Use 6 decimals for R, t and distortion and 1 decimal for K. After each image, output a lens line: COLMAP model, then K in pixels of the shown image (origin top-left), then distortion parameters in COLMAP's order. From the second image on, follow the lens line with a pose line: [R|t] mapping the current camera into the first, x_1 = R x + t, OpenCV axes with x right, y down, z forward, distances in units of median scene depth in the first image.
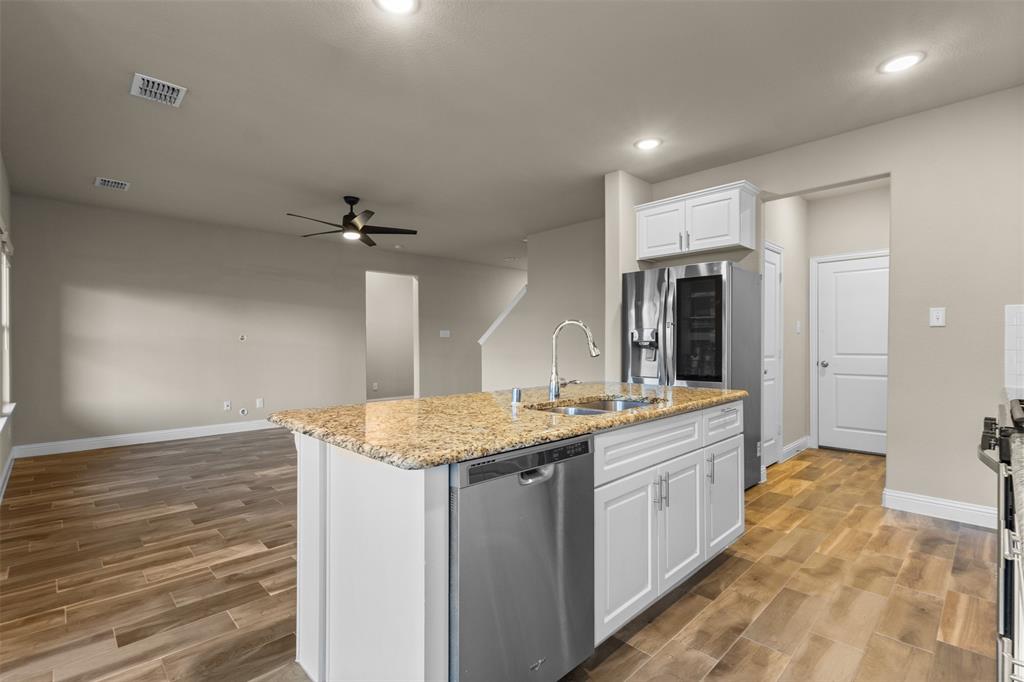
lens RADIAL K [[478.6, 0, 503.5], [0, 478.6, 343.9], [0, 0, 1]] dist [0.006120, -0.002534]
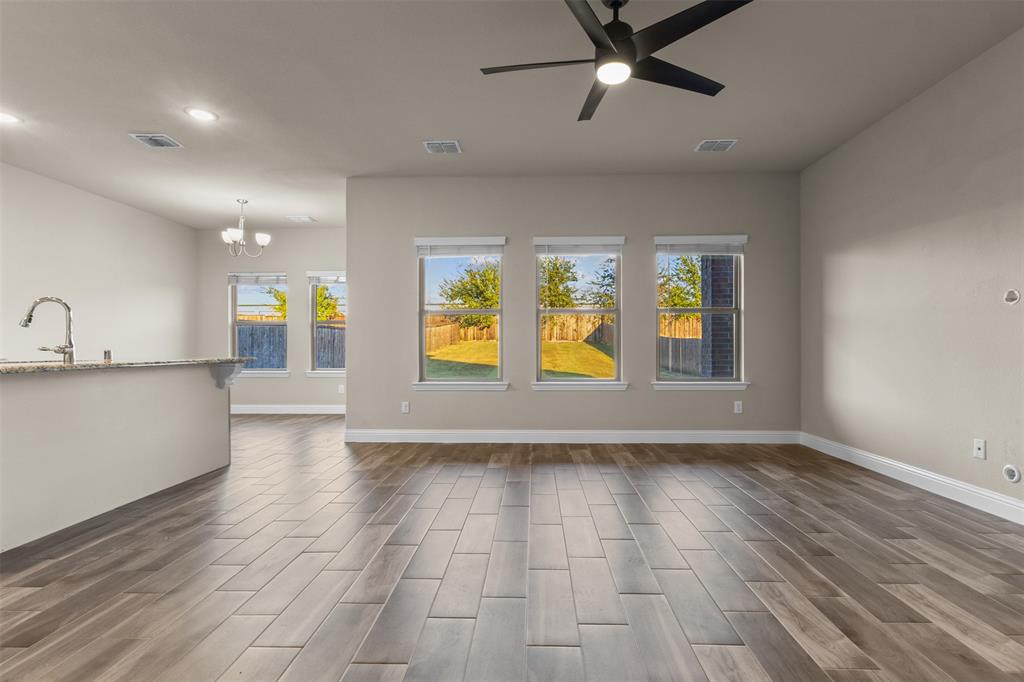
lens RADIAL K [[478.6, 0, 515.2], [0, 478.6, 351.8], [0, 0, 1]] dist [0.006120, -0.002534]
pose [[-0.723407, 0.011381, -0.690328, 0.084933], [0.000387, 0.999871, 0.016080, 0.046339], [0.690421, 0.011365, -0.723318, 1.624971]]
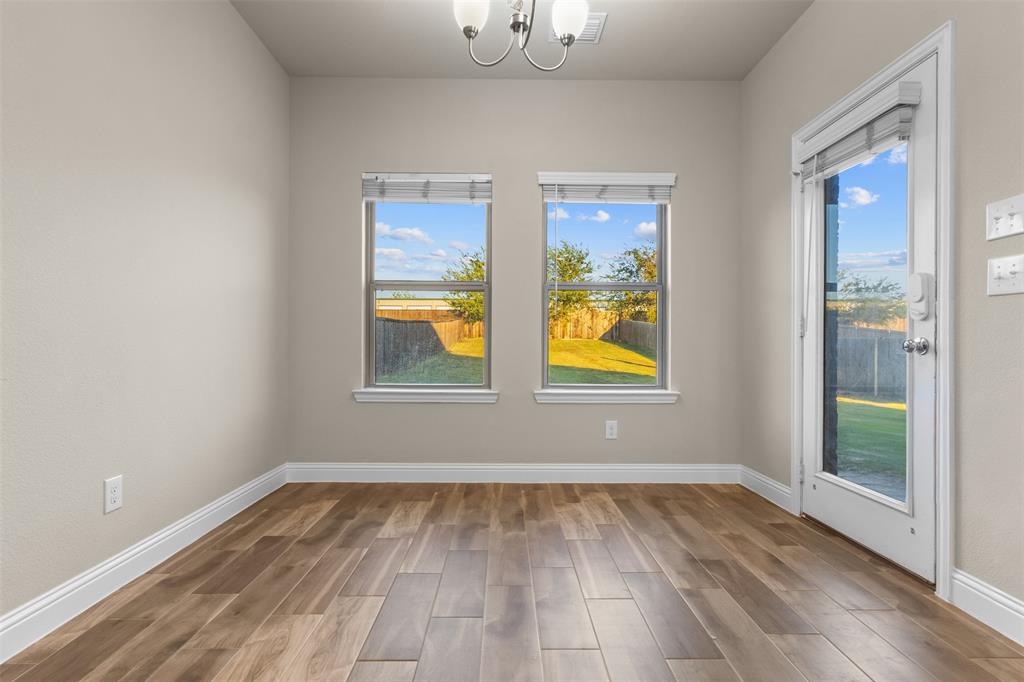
lens RADIAL K [[478.6, 0, 502.6], [0, 478.6, 341.0], [0, 0, 1]] dist [0.006120, -0.002534]
pose [[-0.688702, -0.007326, -0.725007, 0.031713], [-0.006714, 0.999971, -0.003726, 0.060713], [0.725013, 0.002302, -0.688731, 0.310647]]
